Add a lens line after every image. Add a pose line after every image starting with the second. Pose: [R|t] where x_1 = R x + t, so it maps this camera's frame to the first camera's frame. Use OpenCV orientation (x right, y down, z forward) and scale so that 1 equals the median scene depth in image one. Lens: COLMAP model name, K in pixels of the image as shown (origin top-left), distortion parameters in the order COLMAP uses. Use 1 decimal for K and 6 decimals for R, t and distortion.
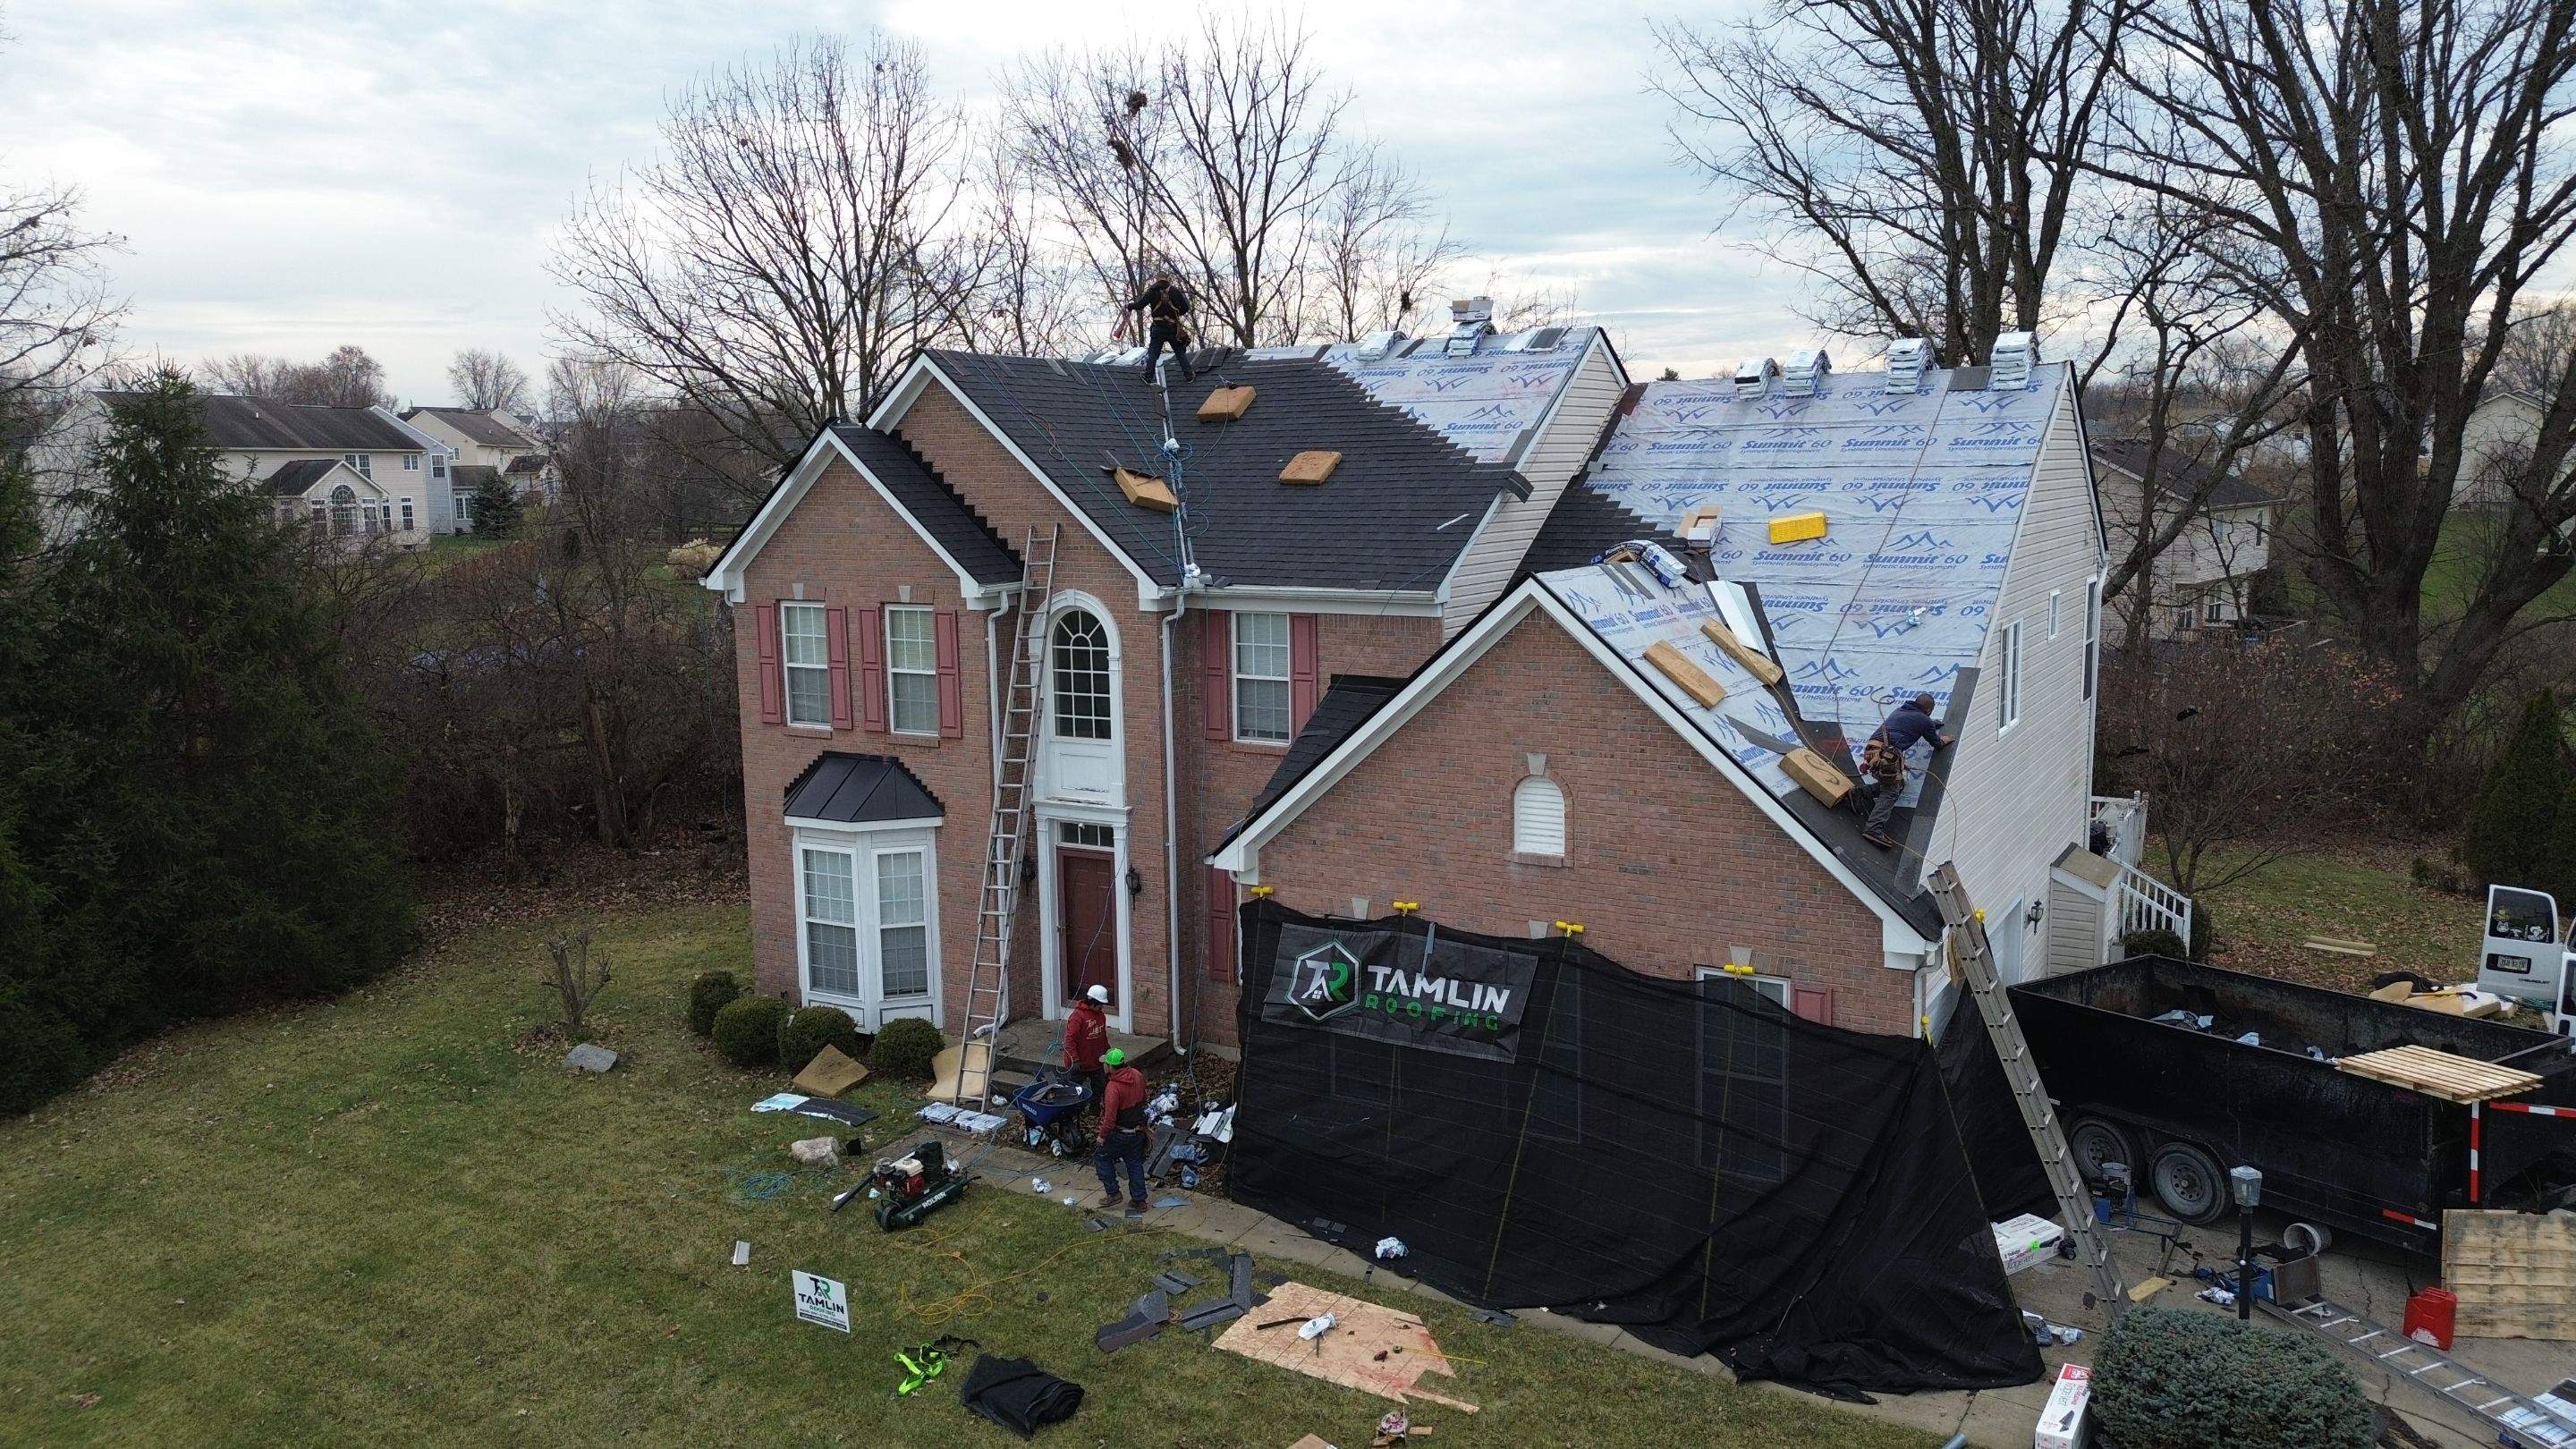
lens RADIAL K [[1811.3, 0, 1292.9], [0, 1811.3, 703.9], [0, 0, 1]] dist [0.081048, -0.082698]
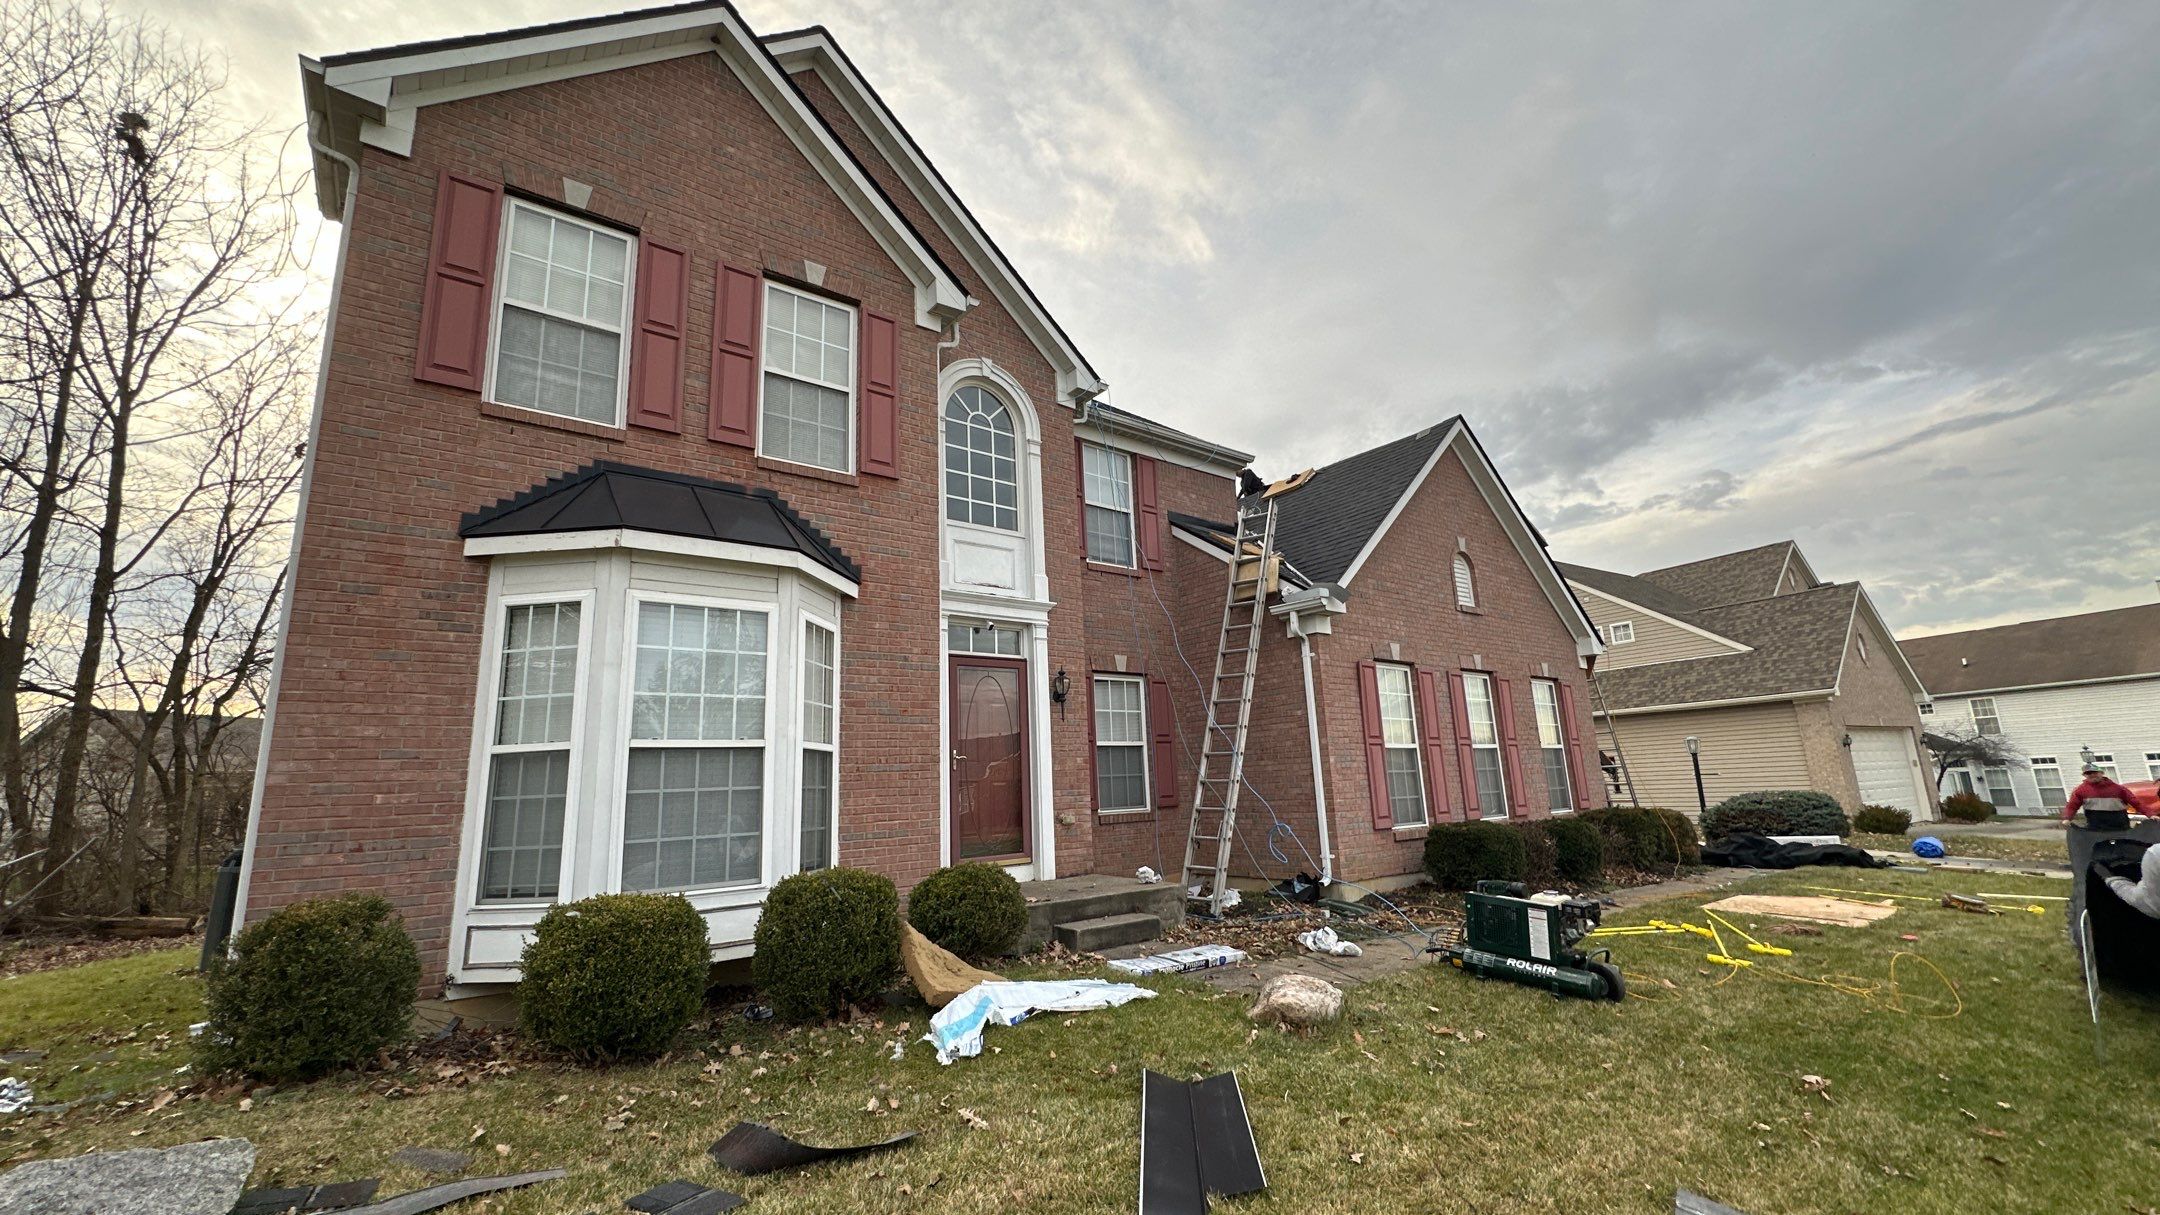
lens RADIAL K [[860.4, 0, 1079.9], [0, 860.4, 607.8], [0, 0, 1]] dist [-0.003050, 0.001403]
pose [[0.356609, 0.199827, 0.912633, -0.505189], [0.153233, 0.951119, -0.268129, 0.187312], [-0.921602, 0.235463, 0.308557, 0.922670]]
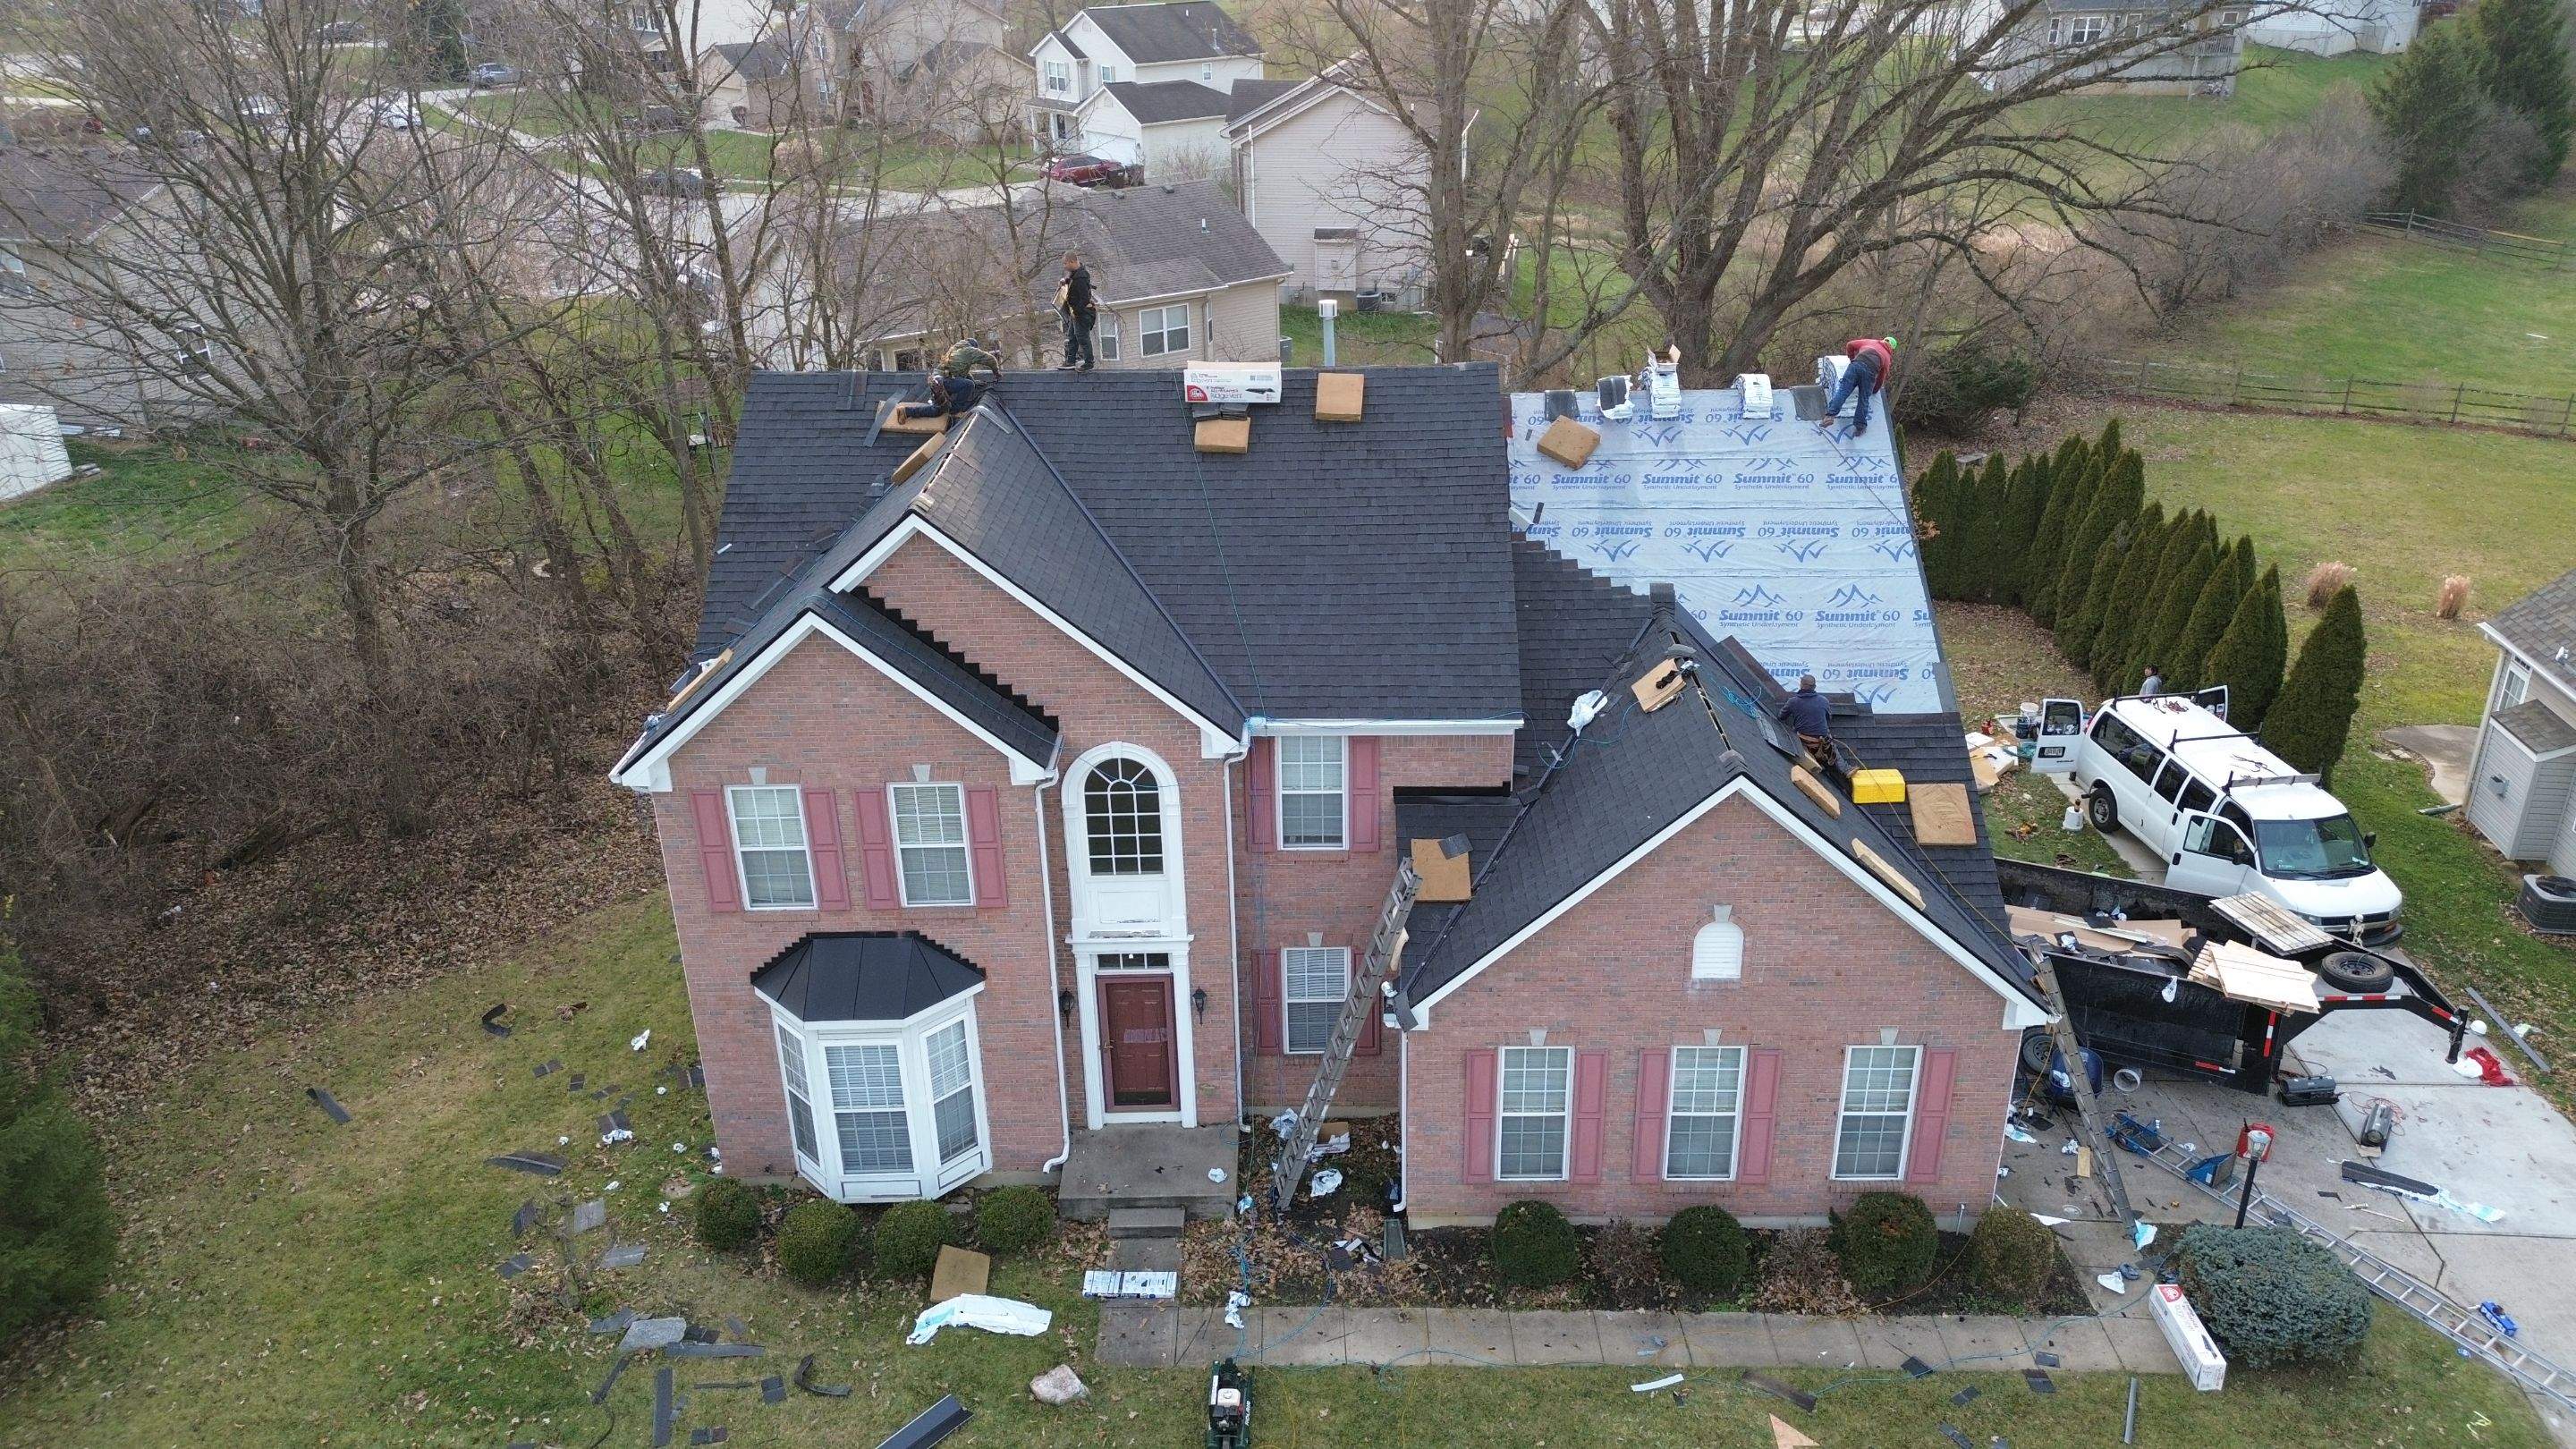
lens RADIAL K [[1811.3, 0, 1295.7], [0, 1811.3, 710.1], [0, 0, 1]] dist [0.081048, -0.082698]
pose [[0.859222, -0.212371, 0.465442, -0.519273], [0.068686, 0.949421, 0.306403, -0.394083], [-0.506972, -0.231298, 0.830350, 0.176878]]
